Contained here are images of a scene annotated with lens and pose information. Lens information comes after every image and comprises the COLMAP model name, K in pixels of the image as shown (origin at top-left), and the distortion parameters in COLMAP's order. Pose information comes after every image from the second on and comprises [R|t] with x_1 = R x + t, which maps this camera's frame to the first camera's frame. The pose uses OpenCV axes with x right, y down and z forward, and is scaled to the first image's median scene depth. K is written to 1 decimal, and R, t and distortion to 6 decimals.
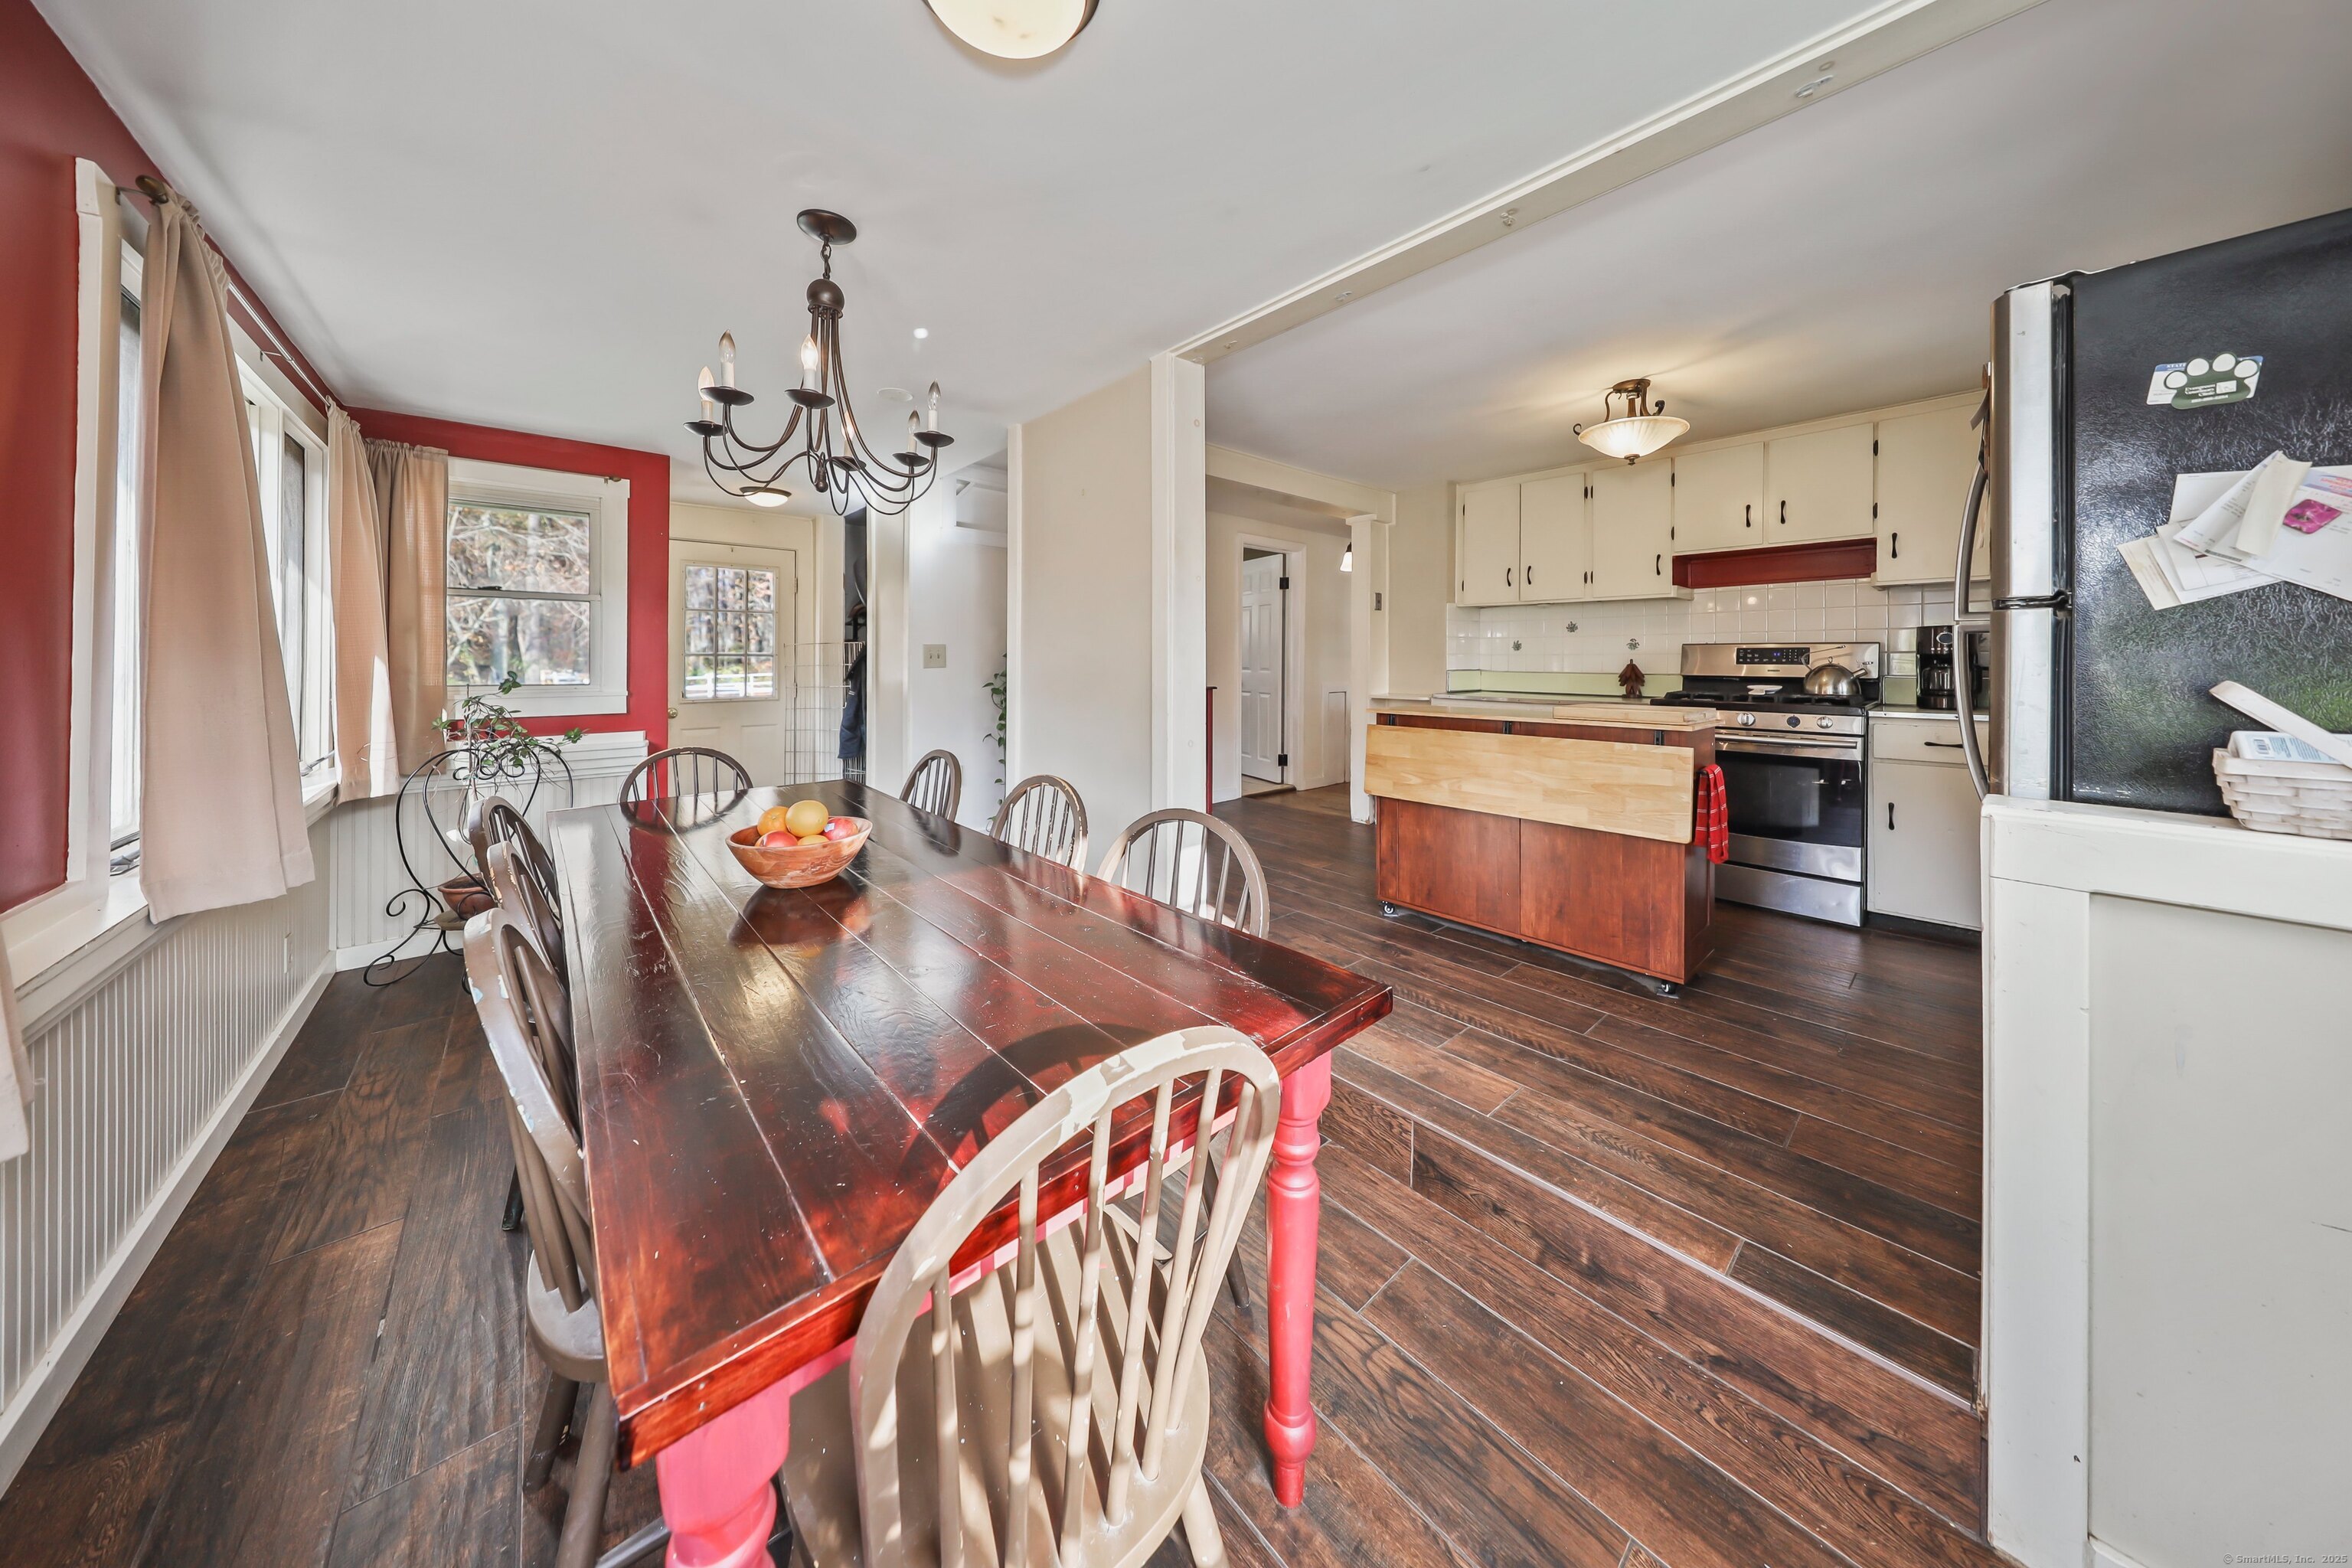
lens RADIAL K [[723.5, 0, 1170.7], [0, 723.5, 681.5], [0, 0, 1]] dist [-0.001241, -0.000014]
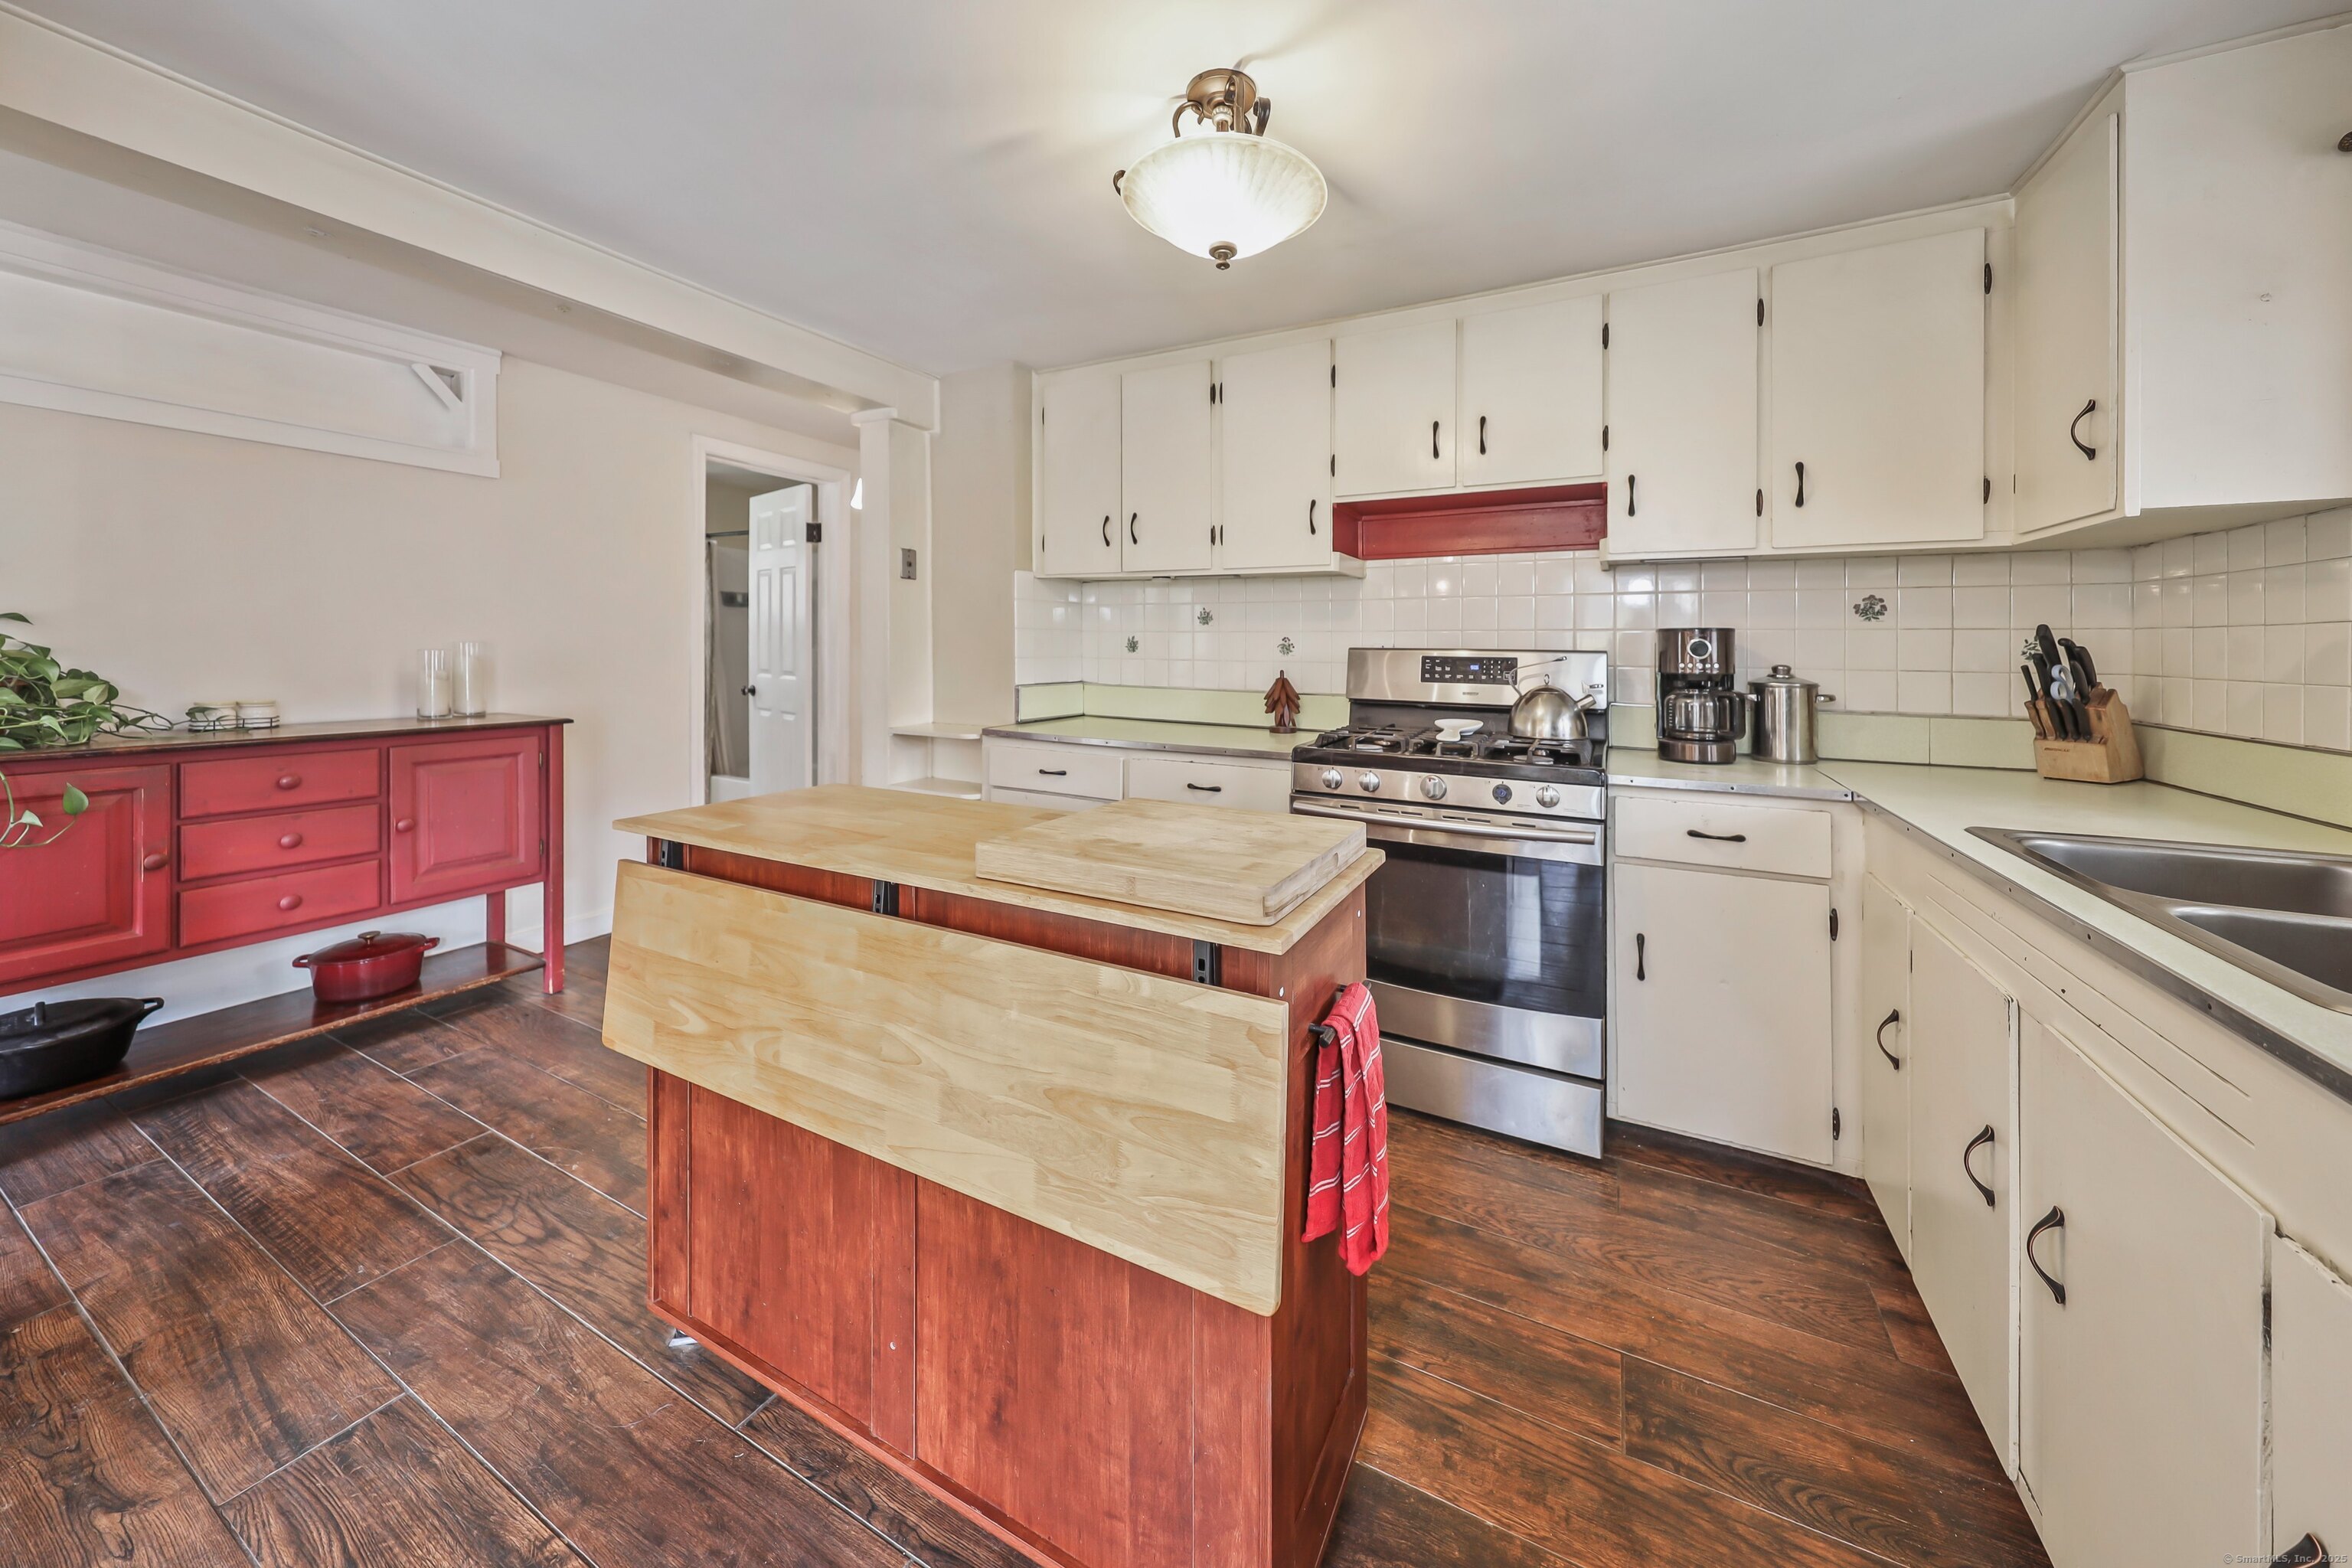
lens RADIAL K [[834.3, 0, 1168.0], [0, 834.3, 664.9], [0, 0, 1]] dist [0.002431, 0.000030]
pose [[0.937036, 0.000788, 0.349231, 0.369104], [0.001592, 0.999977, -0.006529, -0.038818], [-0.349229, 0.006674, 0.937014, 0.454028]]
